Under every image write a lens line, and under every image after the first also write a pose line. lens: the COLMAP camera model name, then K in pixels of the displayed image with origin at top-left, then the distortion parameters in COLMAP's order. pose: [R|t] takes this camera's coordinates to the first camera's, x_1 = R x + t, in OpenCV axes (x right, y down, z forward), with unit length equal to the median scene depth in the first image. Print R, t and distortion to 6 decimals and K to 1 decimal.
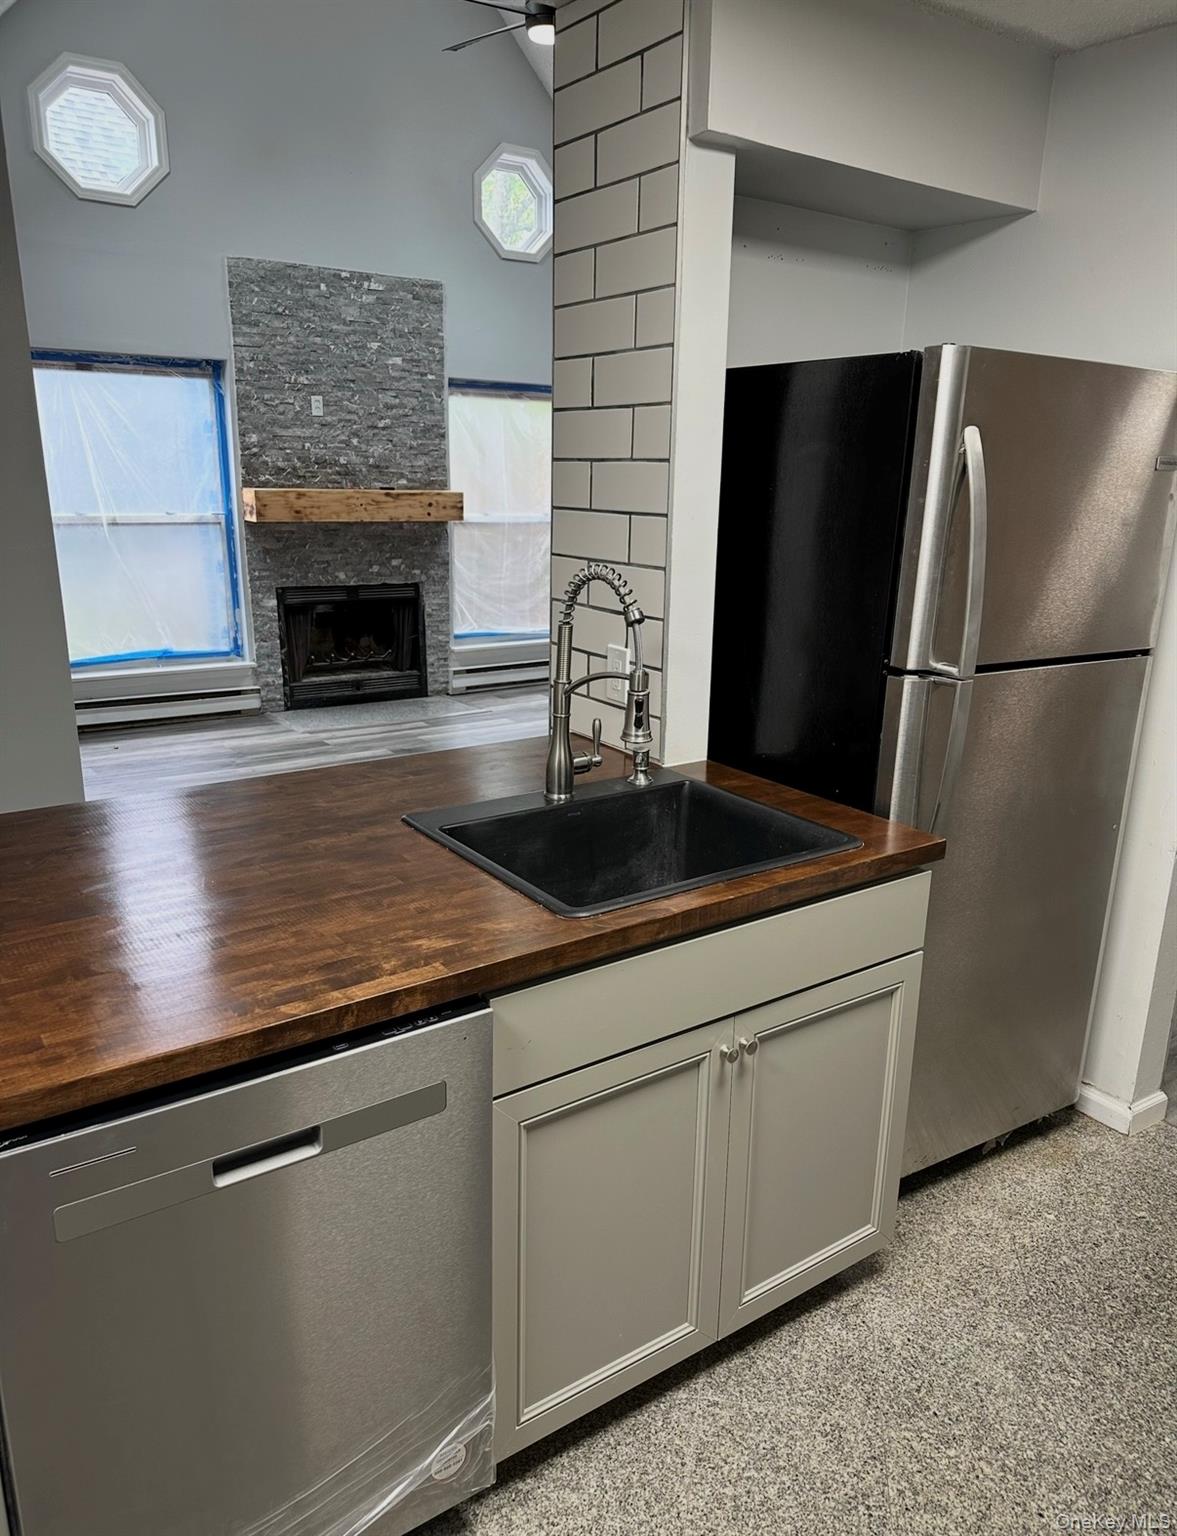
lens RADIAL K [[1133.3, 0, 641.8], [0, 1133.3, 830.2], [0, 0, 1]] dist [-0.010201, -0.017567]
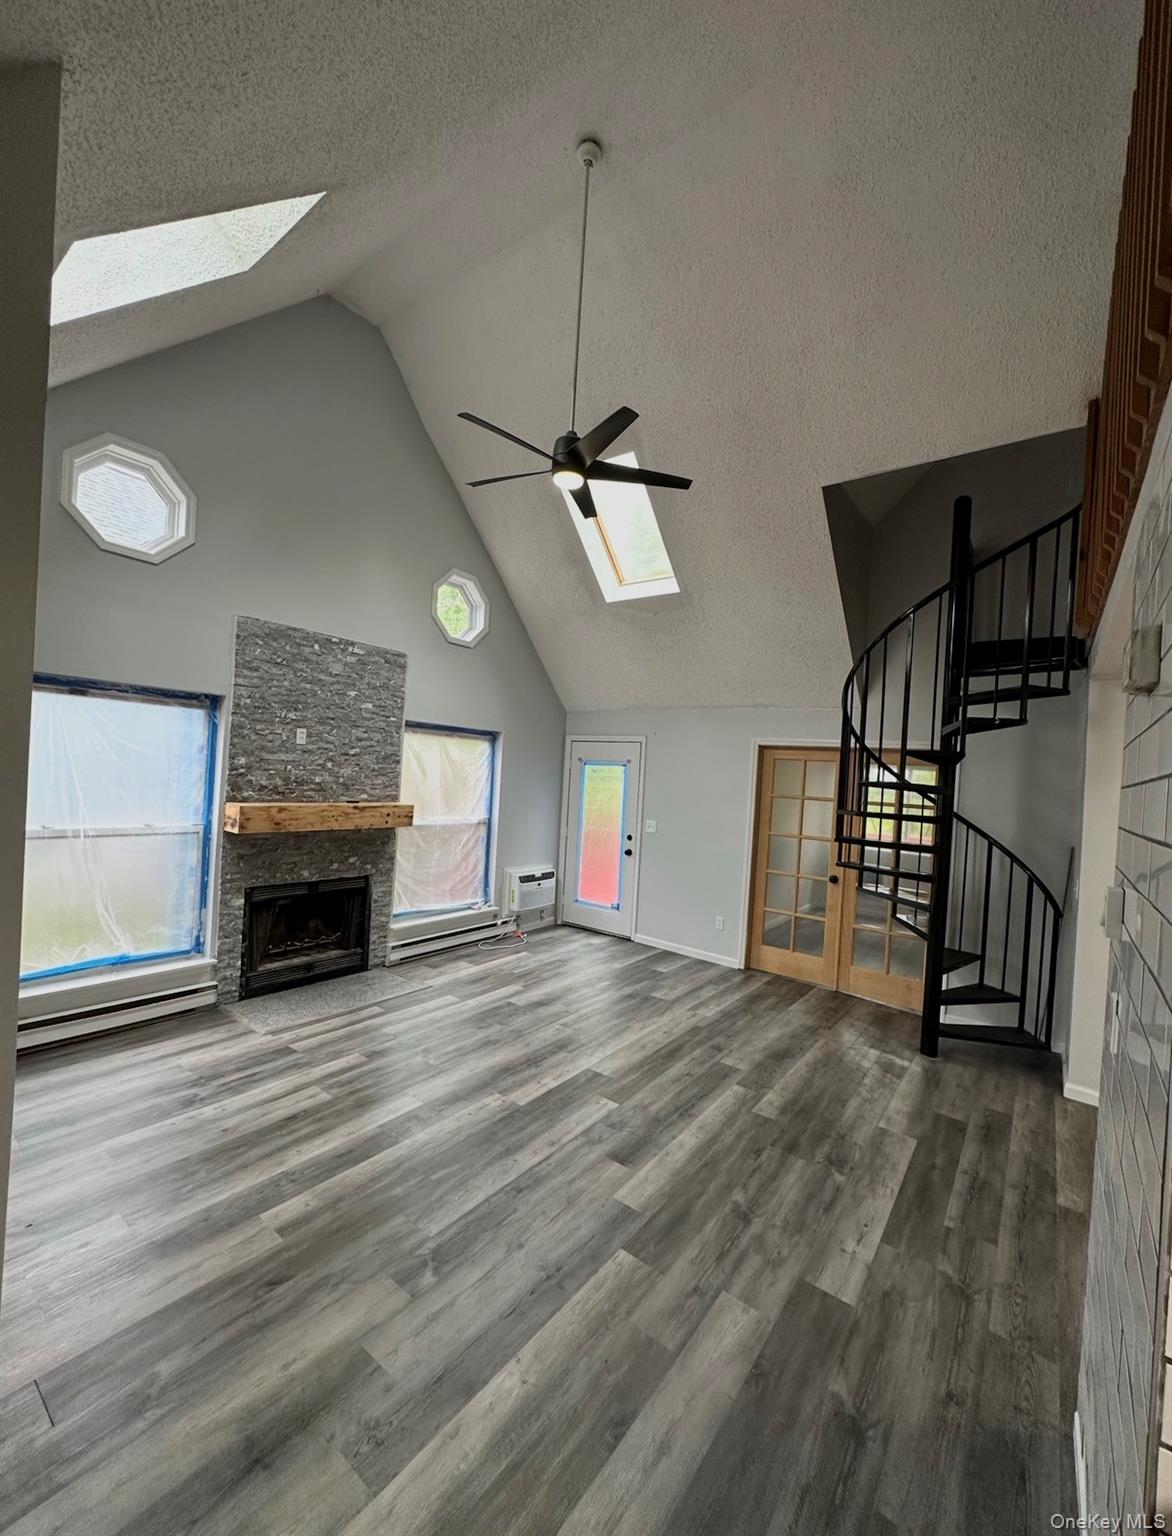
lens RADIAL K [[614.1, 0, 582.3], [0, 614.1, 770.6], [0, 0, 1]] dist [-0.000432, 0.000669]
pose [[0.963824, 0.030177, 0.264825, -0.166762], [0.051630, 0.953613, -0.296573, -0.127929], [-0.261490, 0.299518, 0.917558, 0.323843]]
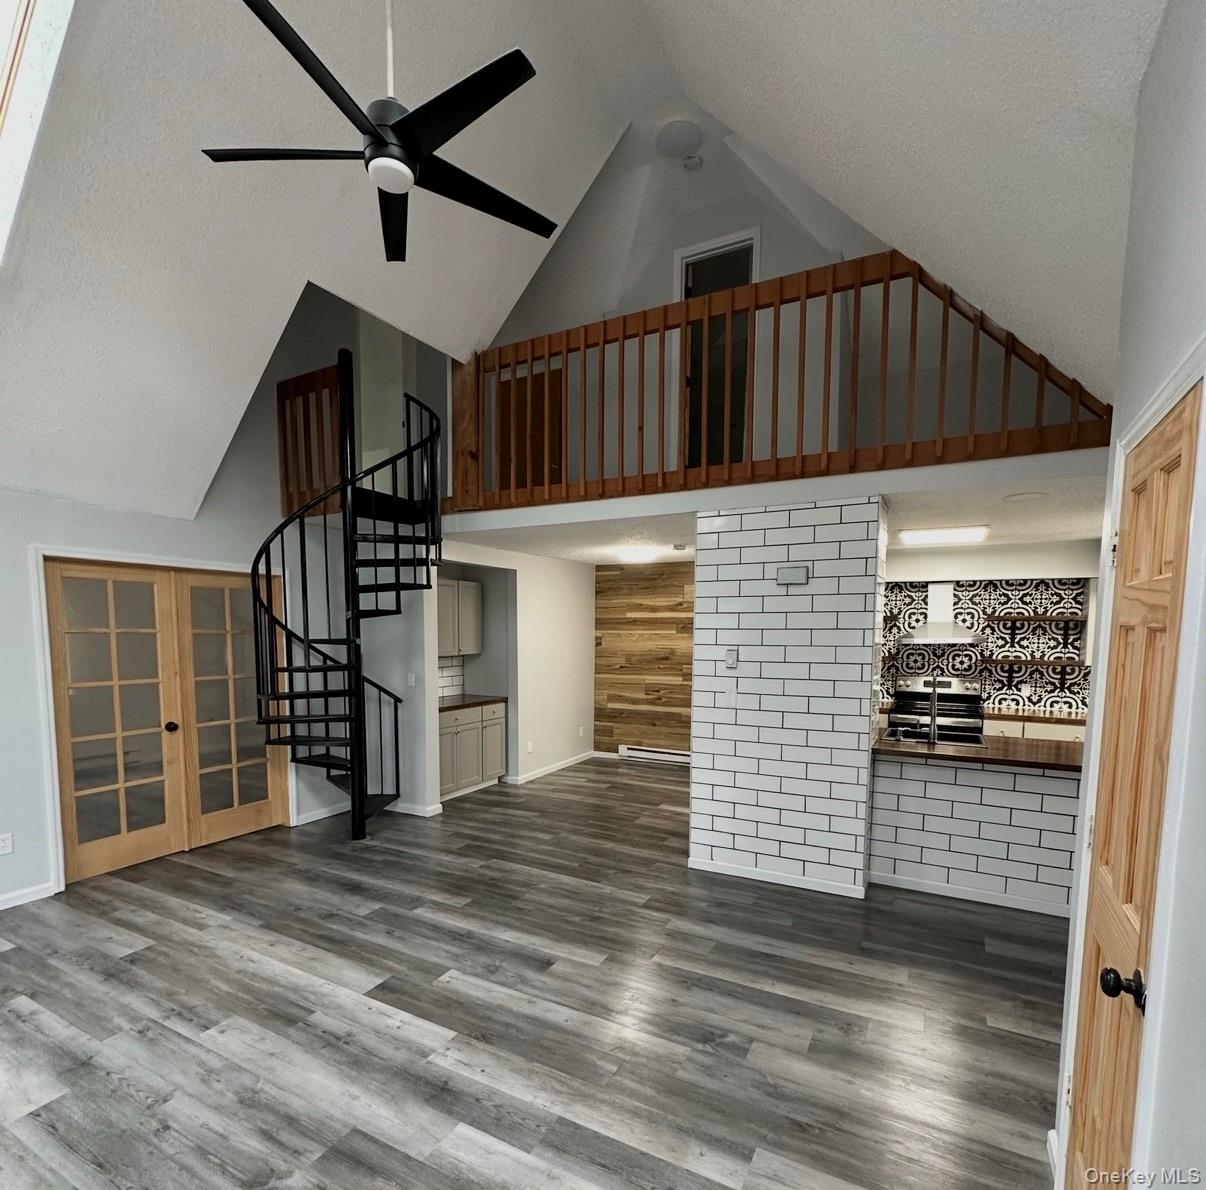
lens RADIAL K [[640.9, 0, 599.6], [0, 640.9, 681.2], [0, 0, 1]] dist [0.000976, -0.000351]
pose [[-0.407001, -0.105644, 0.907298, -0.430422], [0.266041, 0.936515, 0.228389, -0.283100], [-0.873826, 0.334333, -0.353057, 0.801453]]
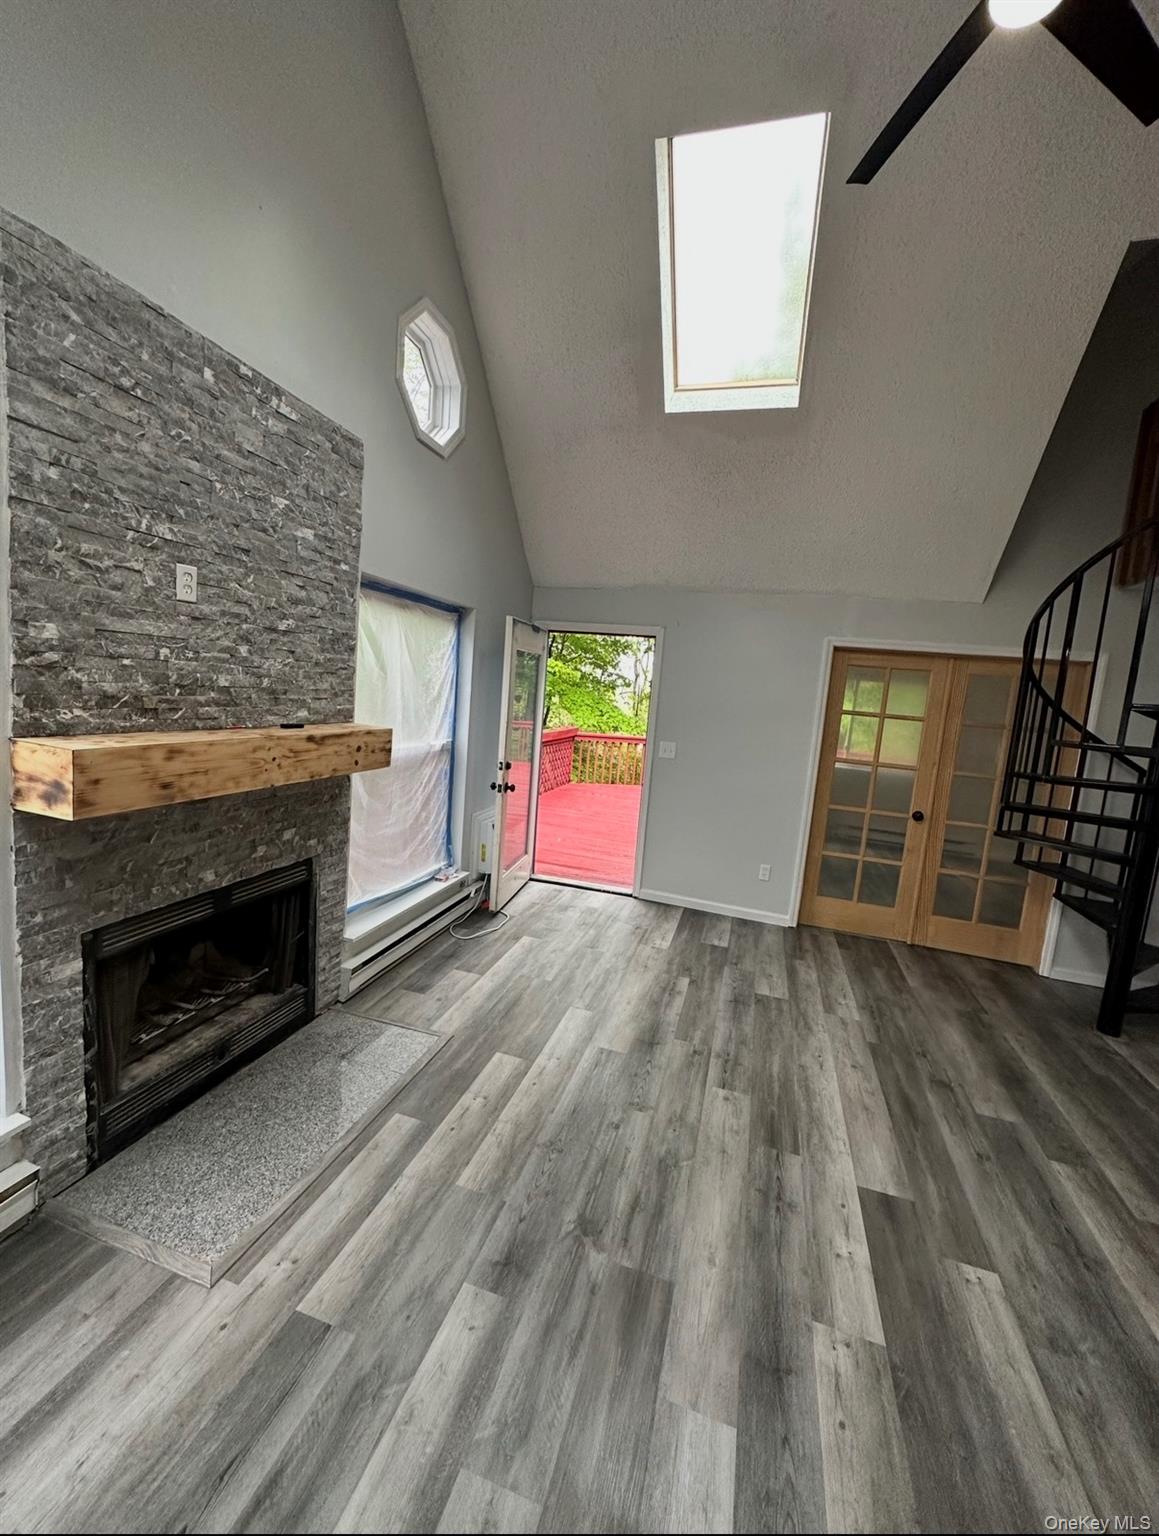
lens RADIAL K [[614.1, 0, 580.8], [0, 614.1, 761.4], [0, 0, 1]] dist [-0.000432, 0.000669]
pose [[0.812993, -0.029319, 0.581534, -0.299789], [0.121116, 0.985402, -0.119640, -0.228990], [-0.569537, 0.167700, 0.804676, 0.657159]]
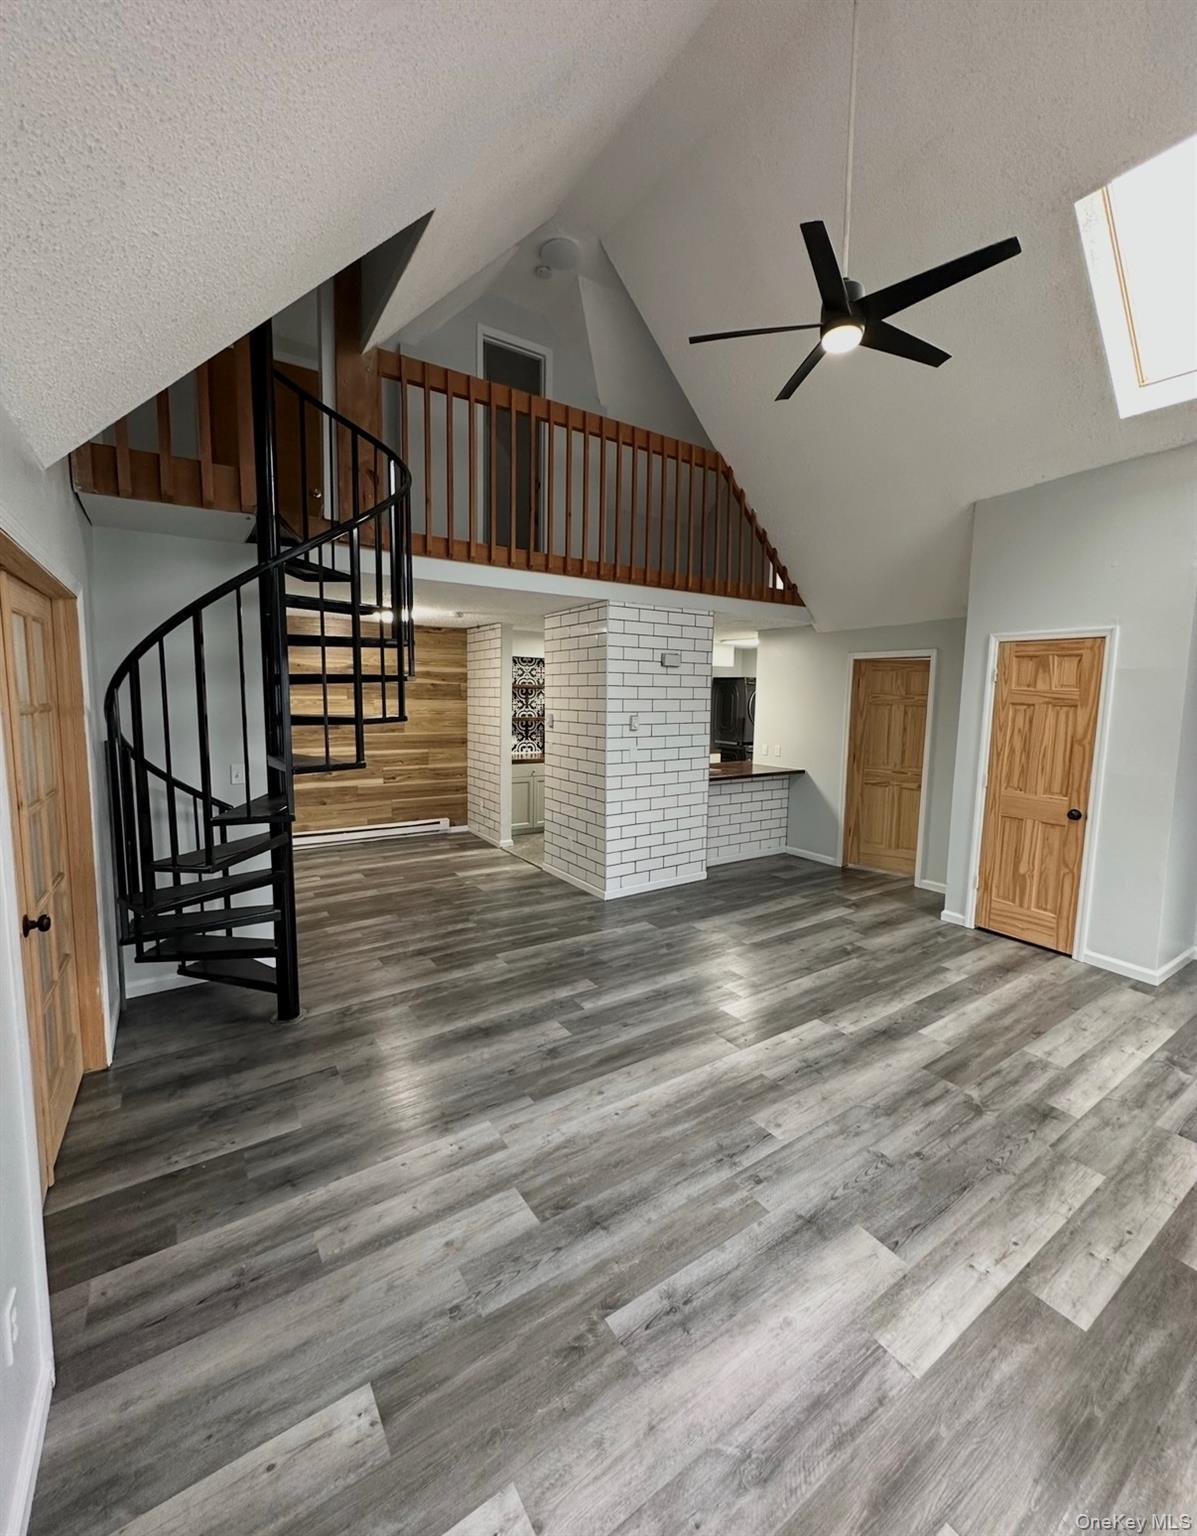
lens RADIAL K [[640.9, 0, 598.9], [0, 640.9, 752.6], [0, 0, 1]] dist [-0.001135, 0.000564]
pose [[-0.997227, -0.048900, 0.056103, 0.058498], [-0.022839, 0.918541, 0.394665, -0.396096], [-0.070832, 0.392289, -0.917111, 1.178877]]
